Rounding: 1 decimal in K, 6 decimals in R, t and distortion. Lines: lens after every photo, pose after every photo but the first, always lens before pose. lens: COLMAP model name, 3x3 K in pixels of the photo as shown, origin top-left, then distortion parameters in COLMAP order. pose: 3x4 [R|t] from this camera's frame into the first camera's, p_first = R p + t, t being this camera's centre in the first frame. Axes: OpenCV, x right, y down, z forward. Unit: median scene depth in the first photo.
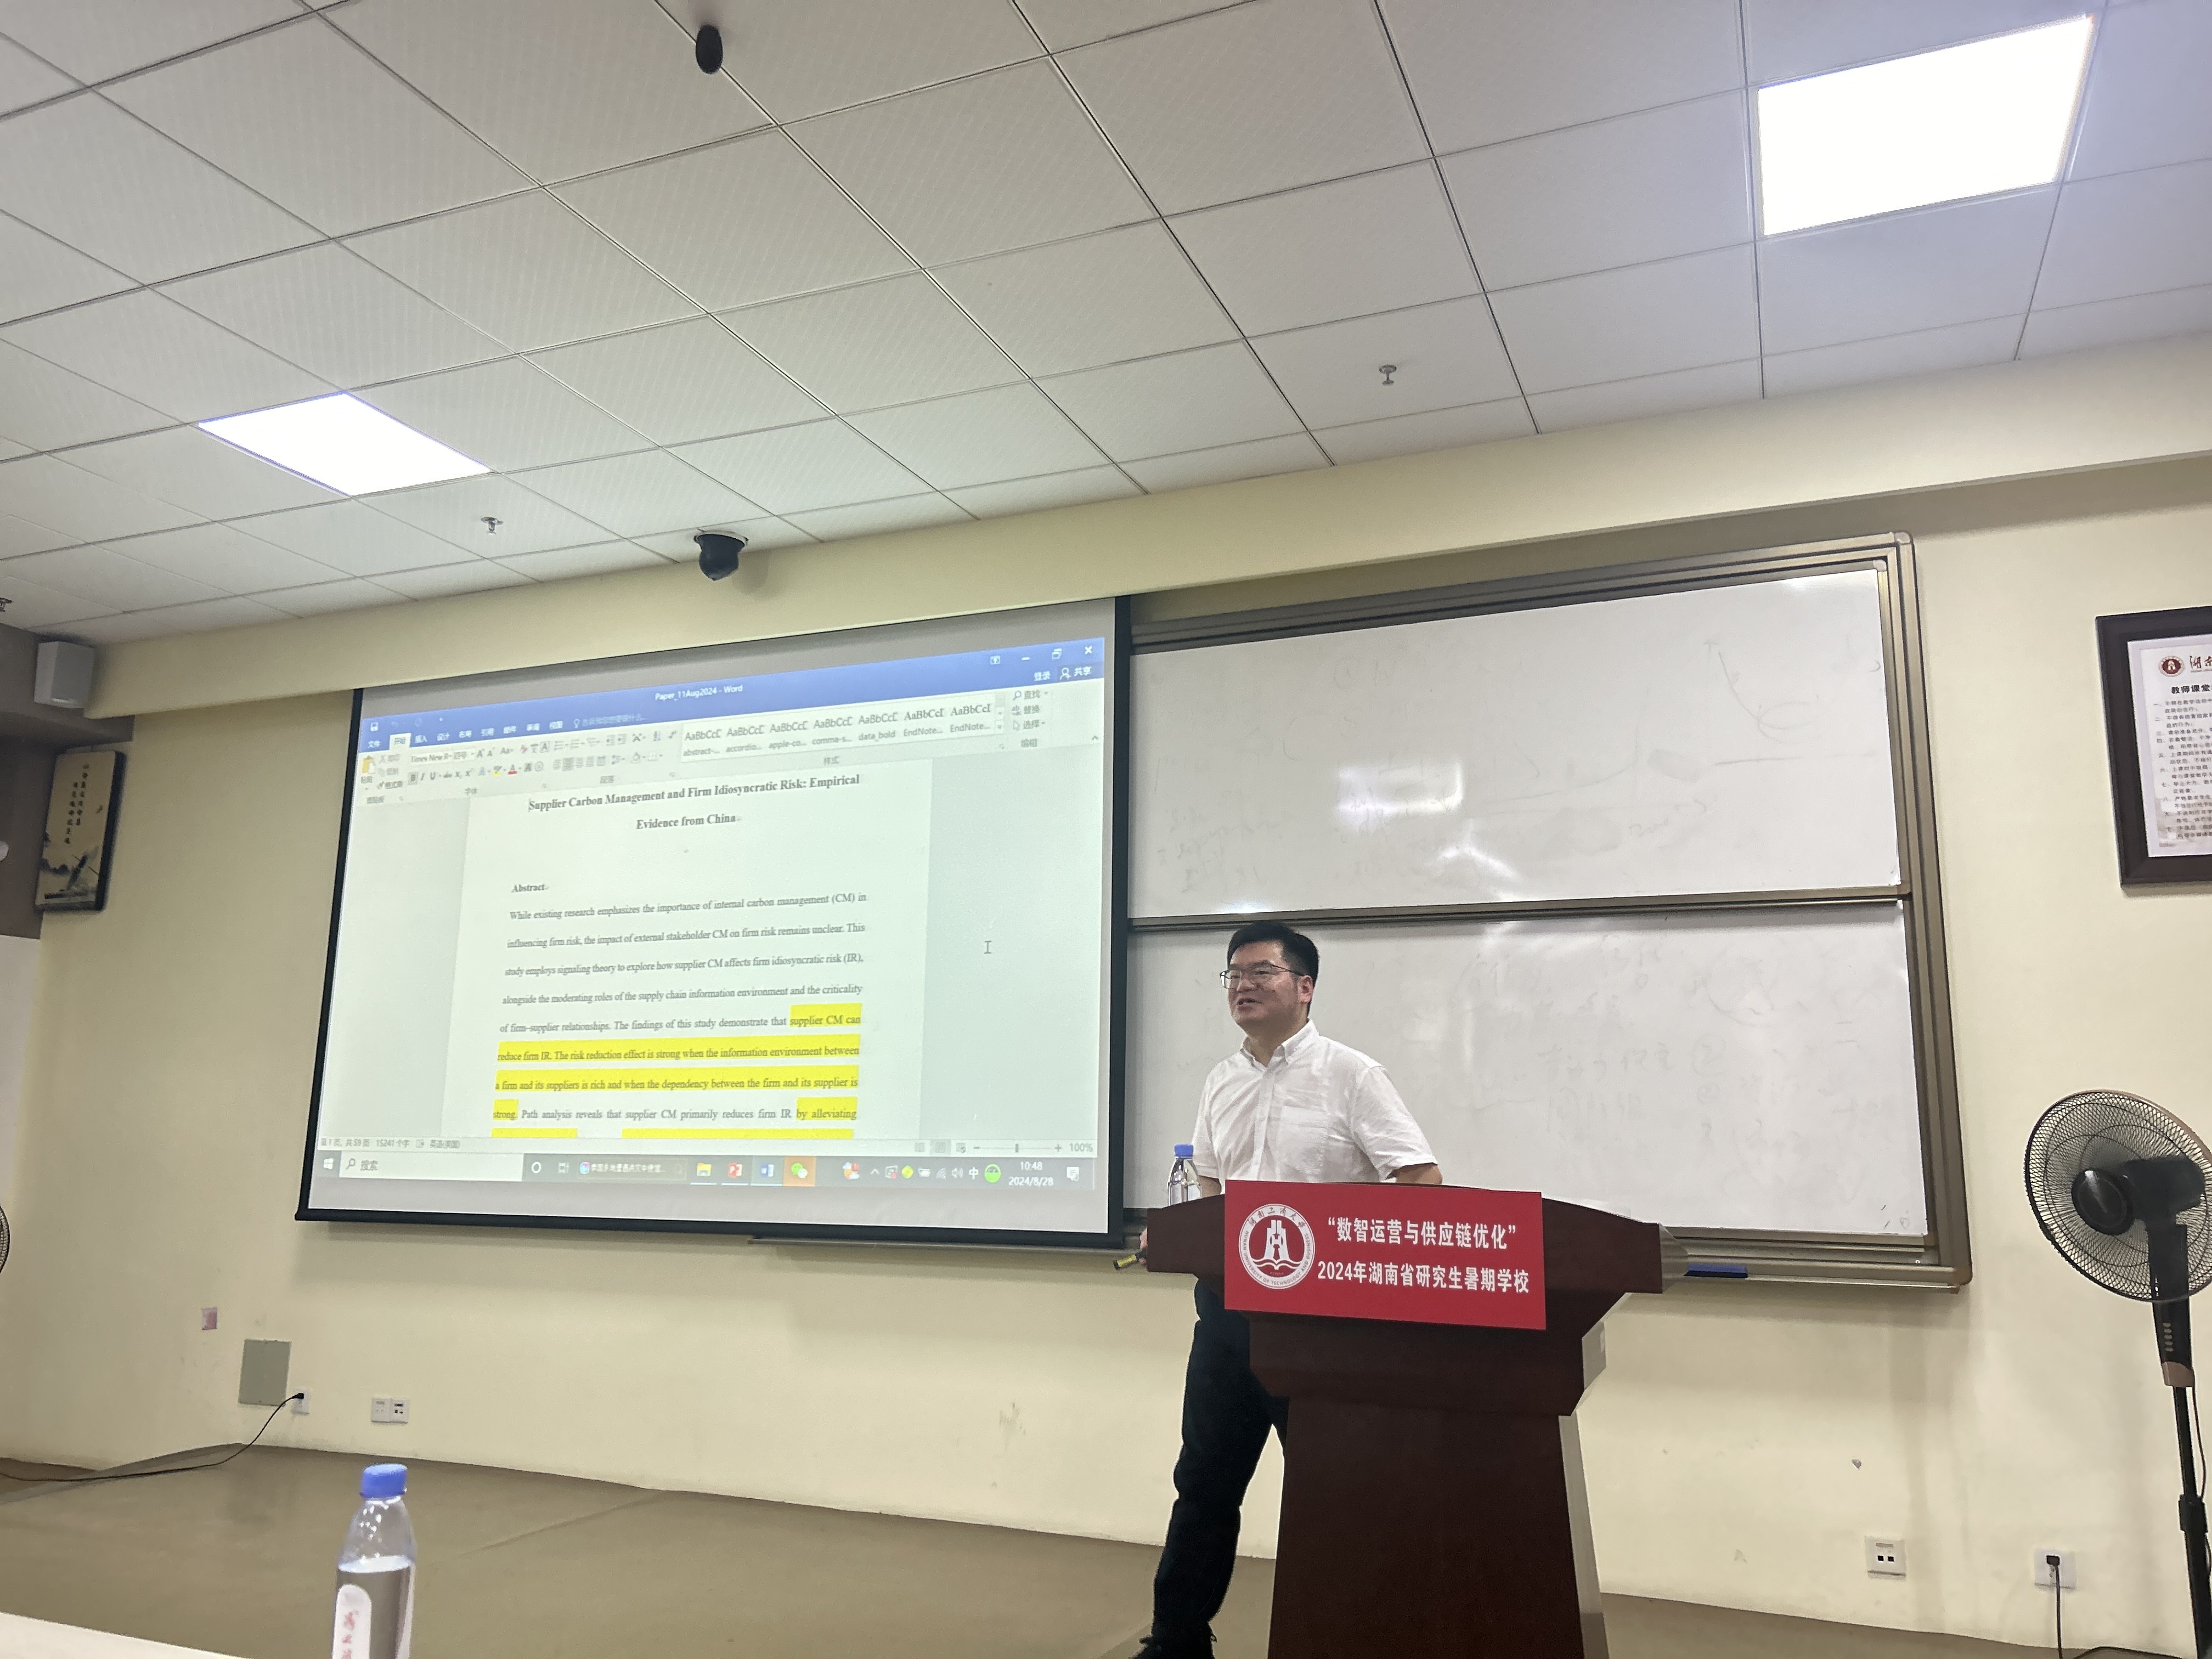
lens RADIAL K [[1672.1, 0, 1096.1], [0, 1672.1, 839.5], [0, 0, 1]] dist [0.047415, -0.053220]
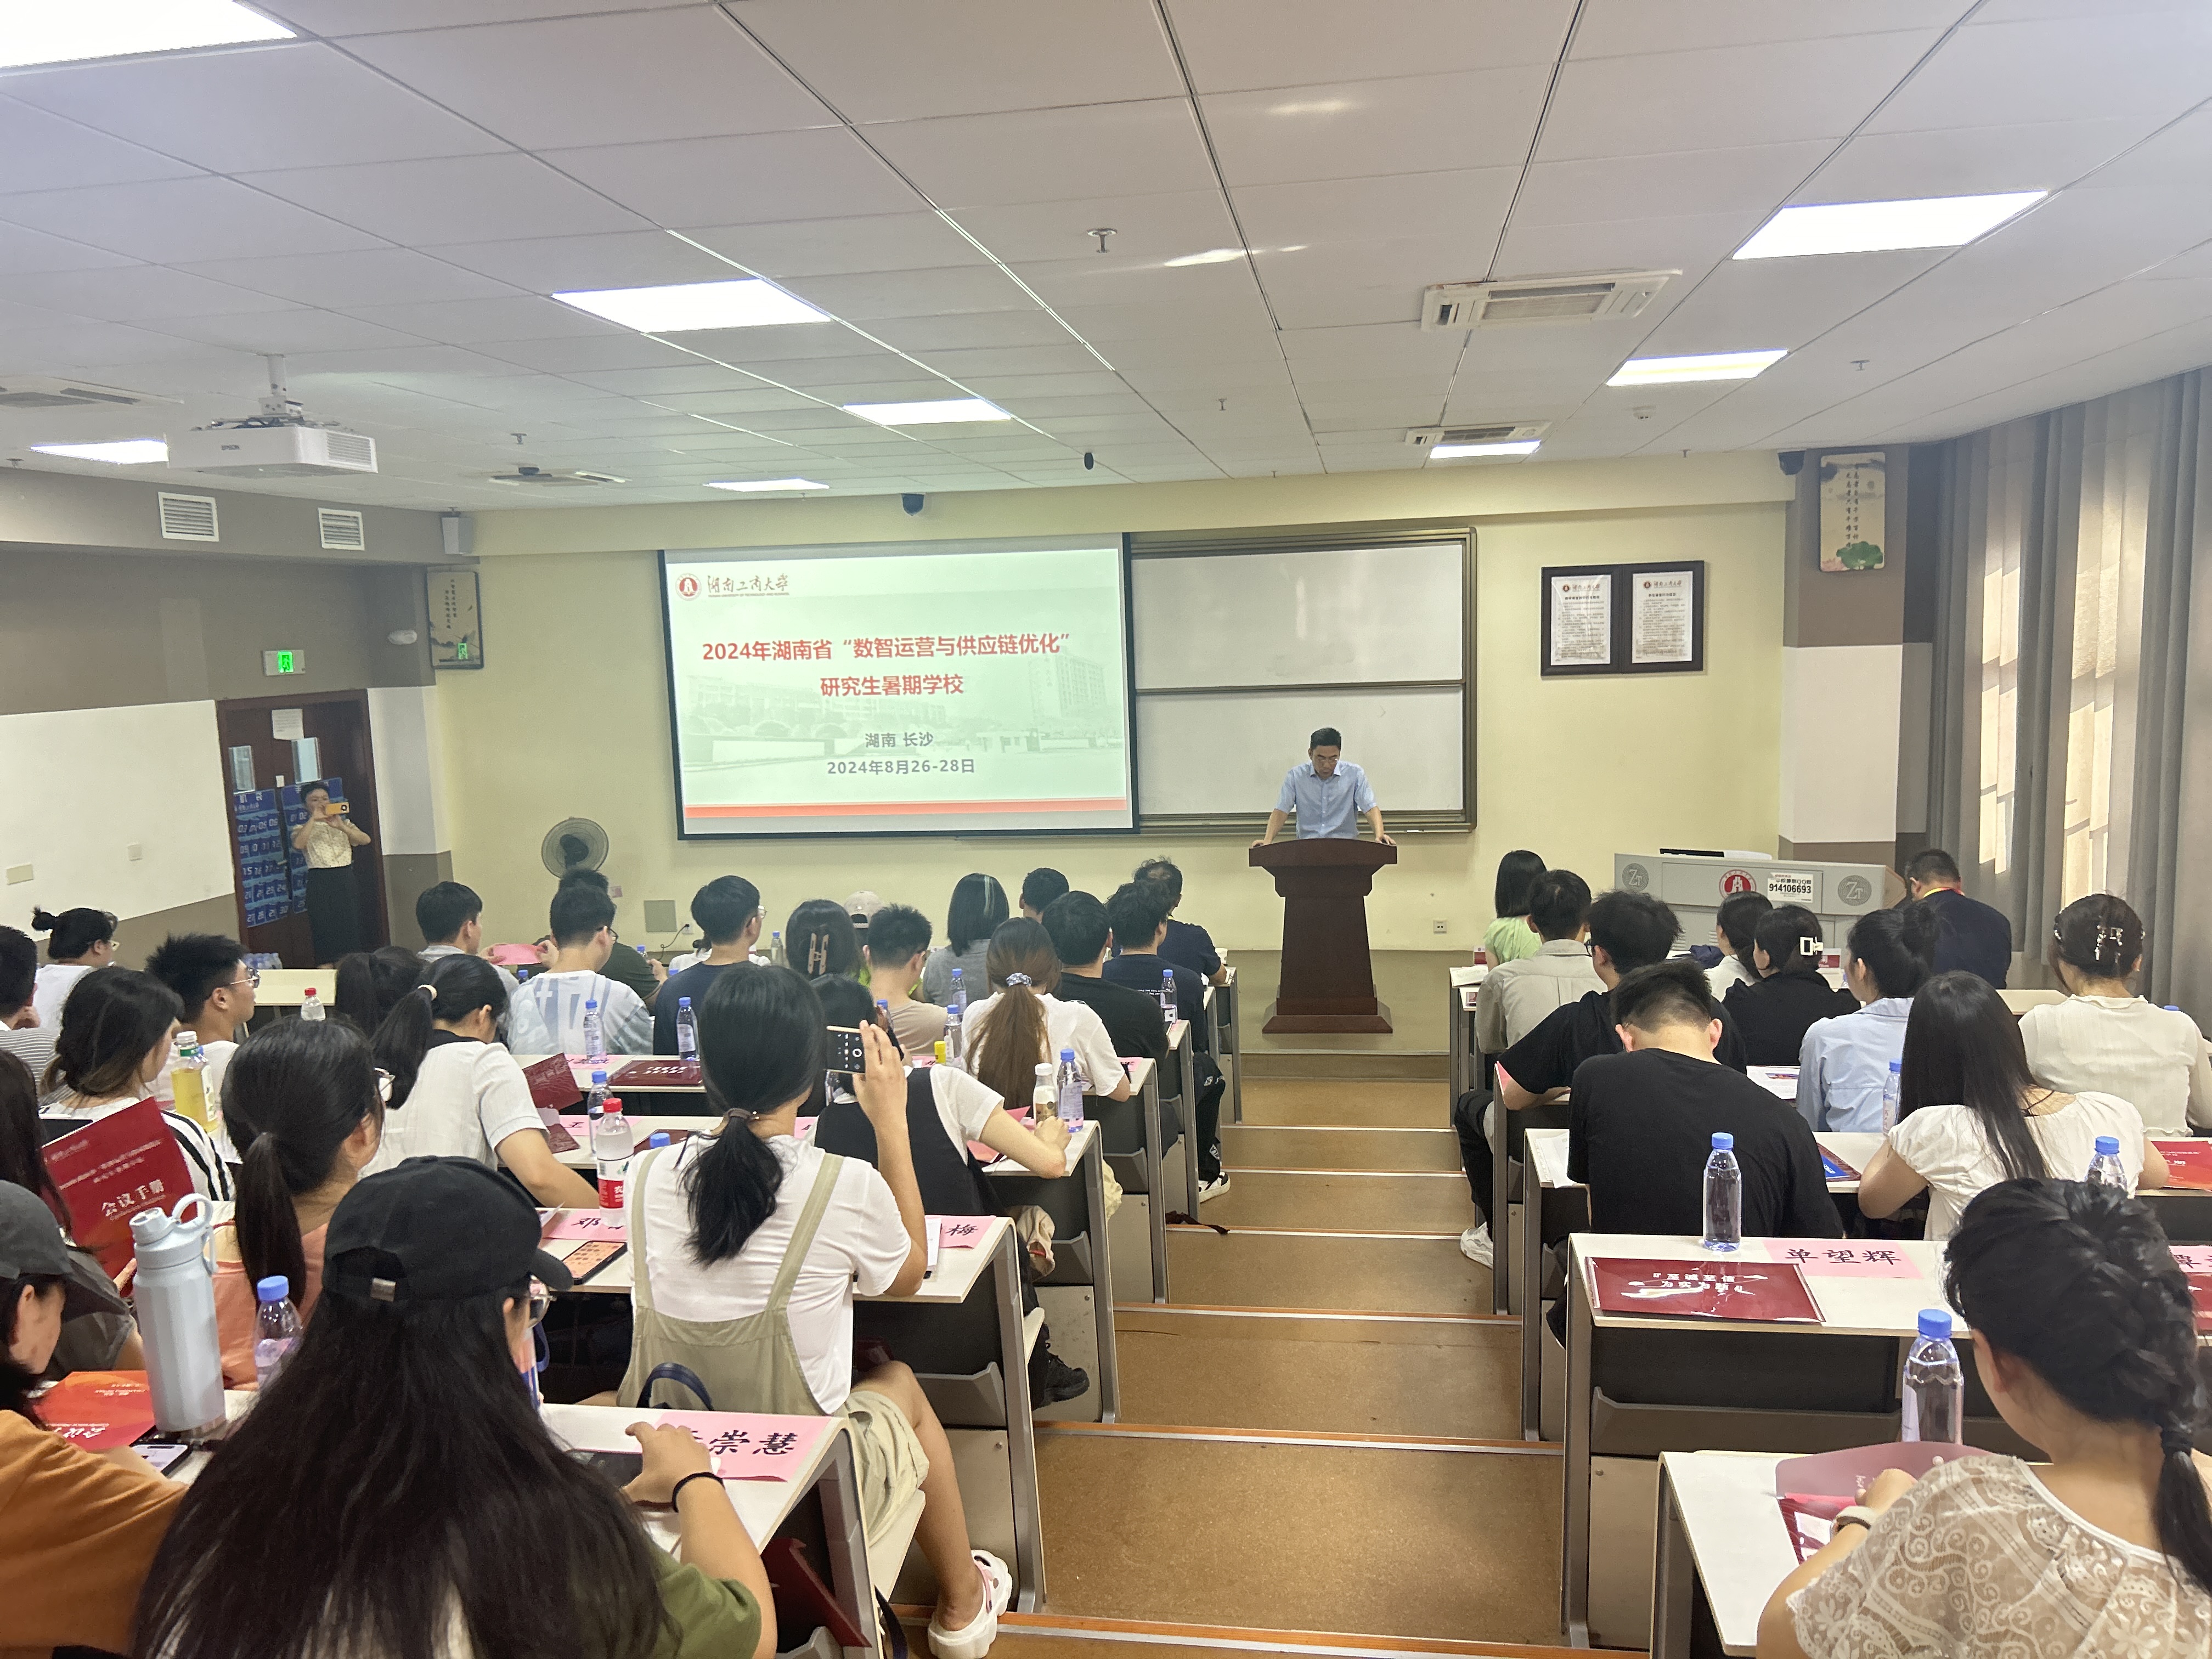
lens RADIAL K [[1568.8, 0, 1139.9], [0, 1568.8, 823.8], [0, 0, 1]] dist [0.077991, -0.119971]
pose [[0.967874, -0.075877, 0.239715, -0.584150], [0.000806, 0.954311, 0.298813, -0.479802], [-0.251435, -0.289020, 0.923714, -1.144006]]
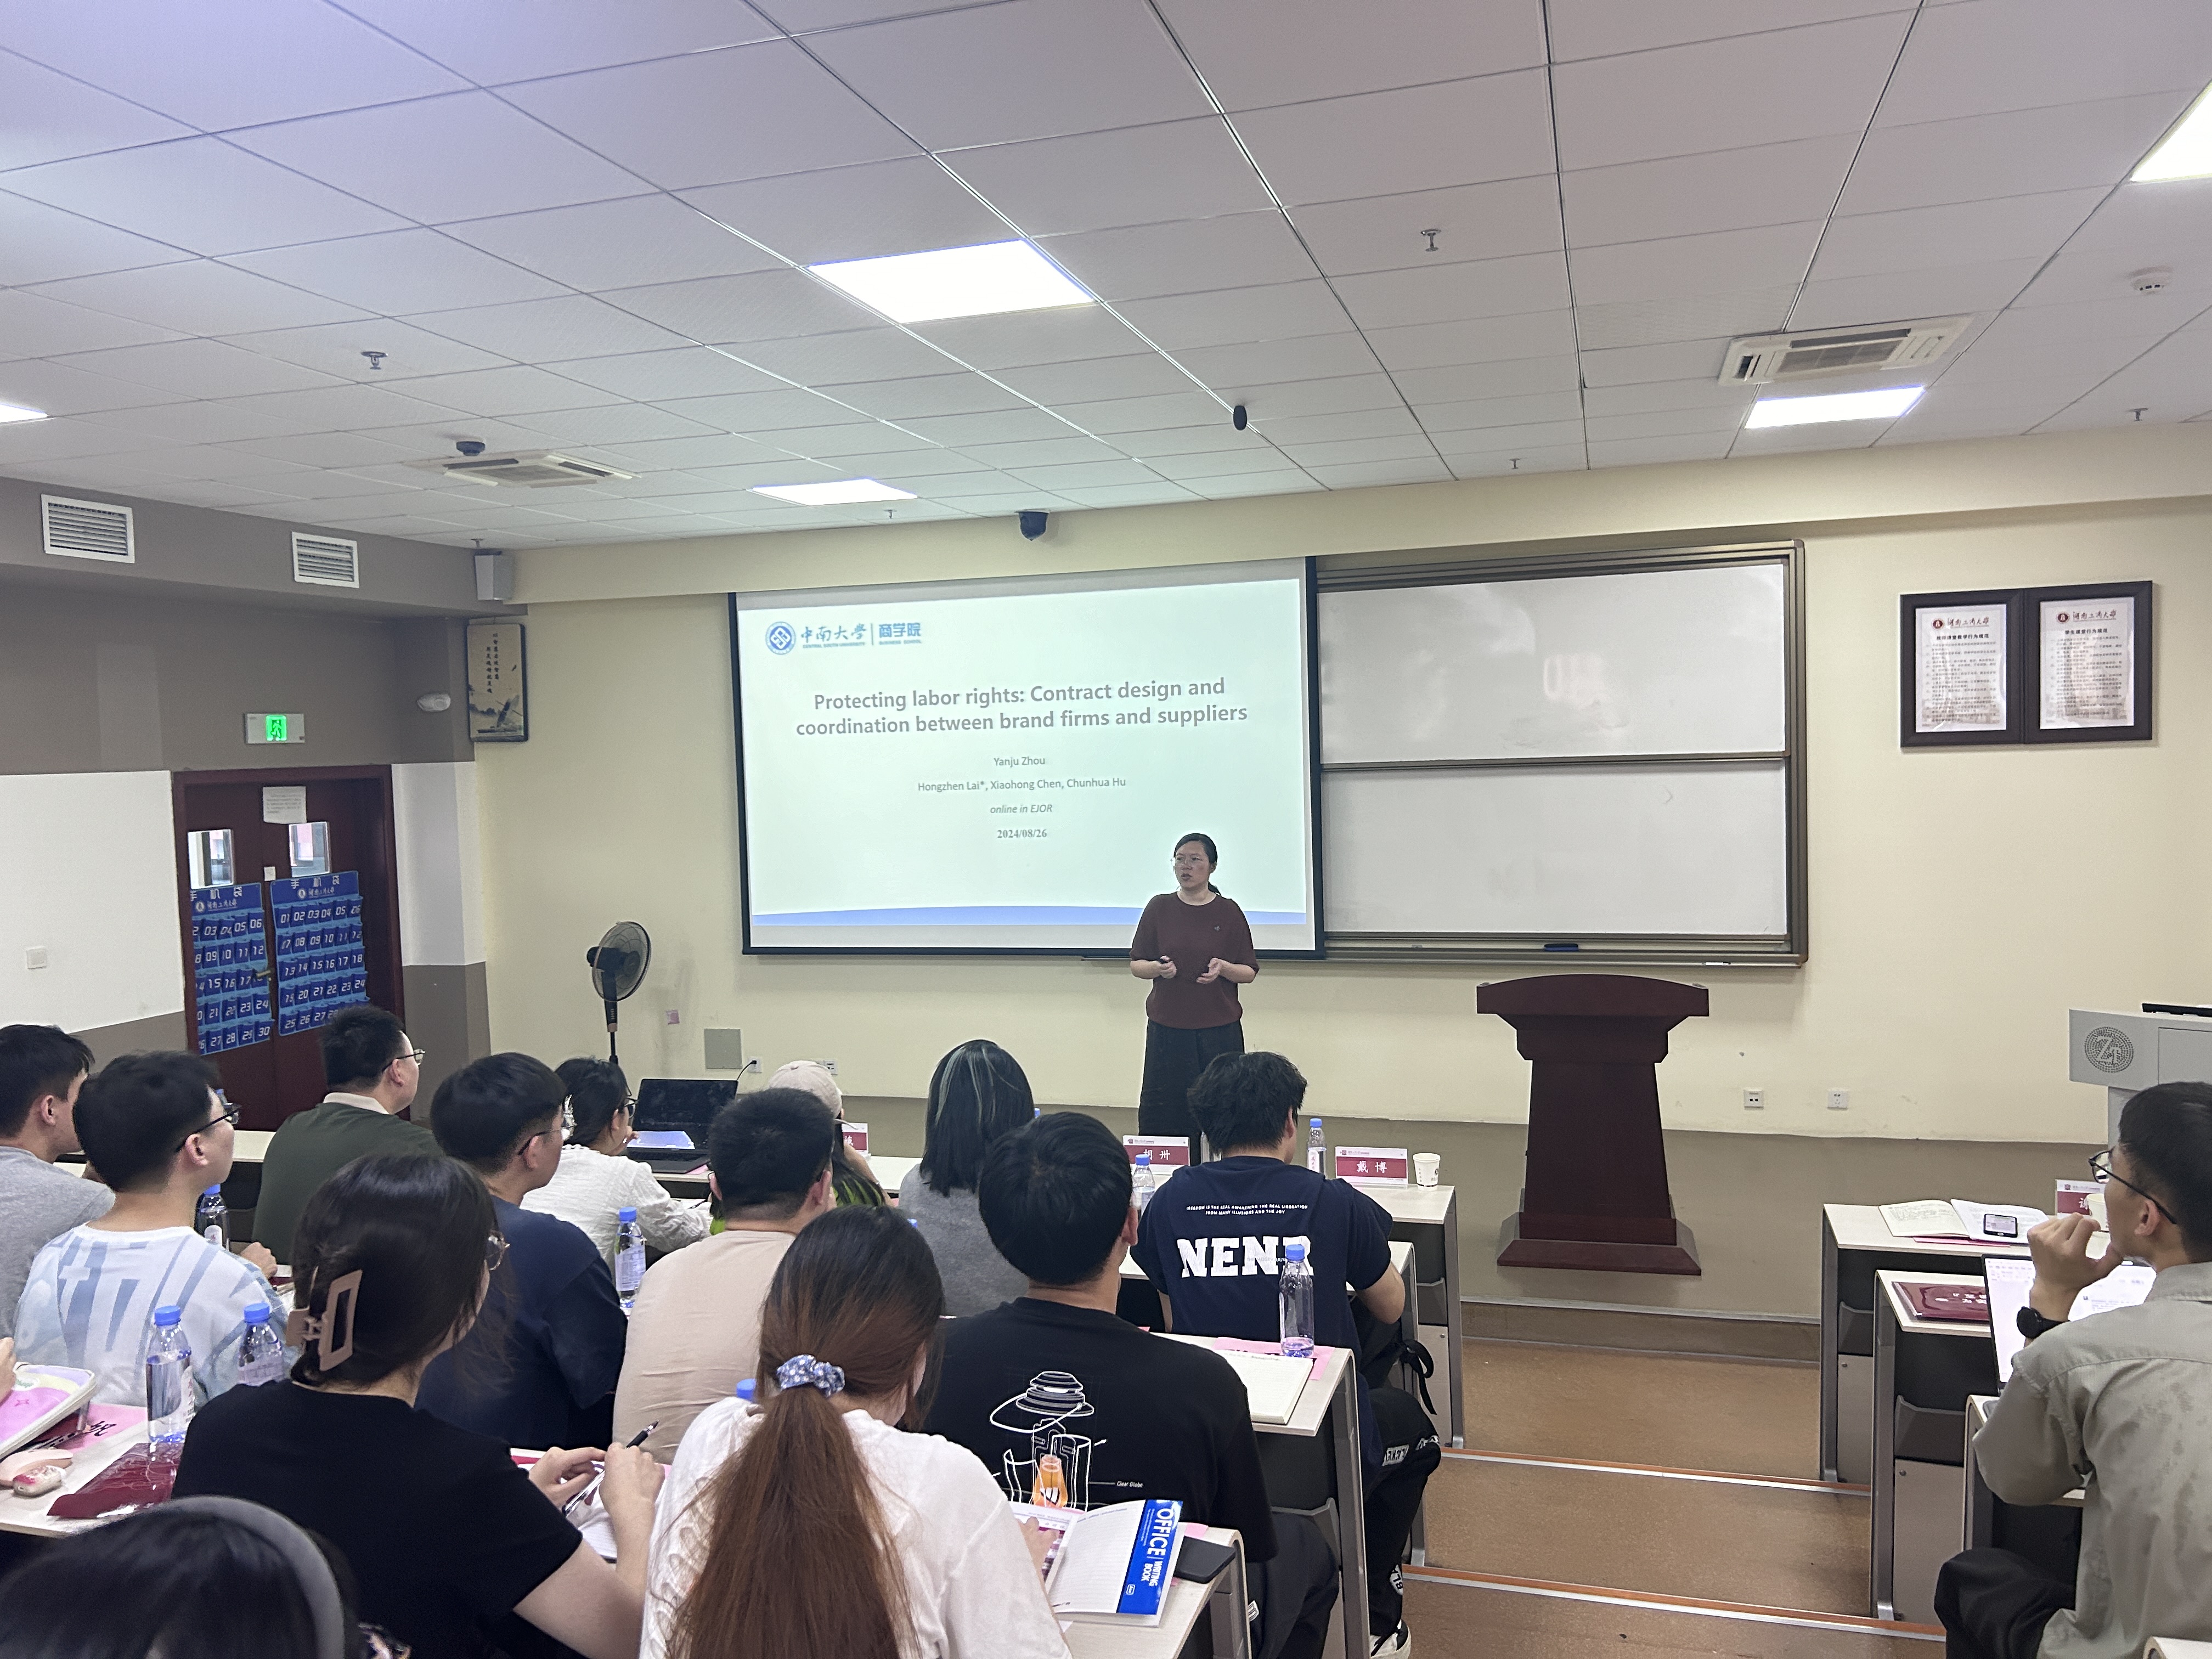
lens RADIAL K [[1673.7, 0, 1108.3], [0, 1673.7, 836.4], [0, 0, 1]] dist [0.043857, -0.048633]
pose [[0.993804, -0.050877, 0.098815, -0.430564], [0.026220, 0.971304, 0.236392, -0.333778], [-0.108006, -0.232337, 0.966620, -0.693563]]
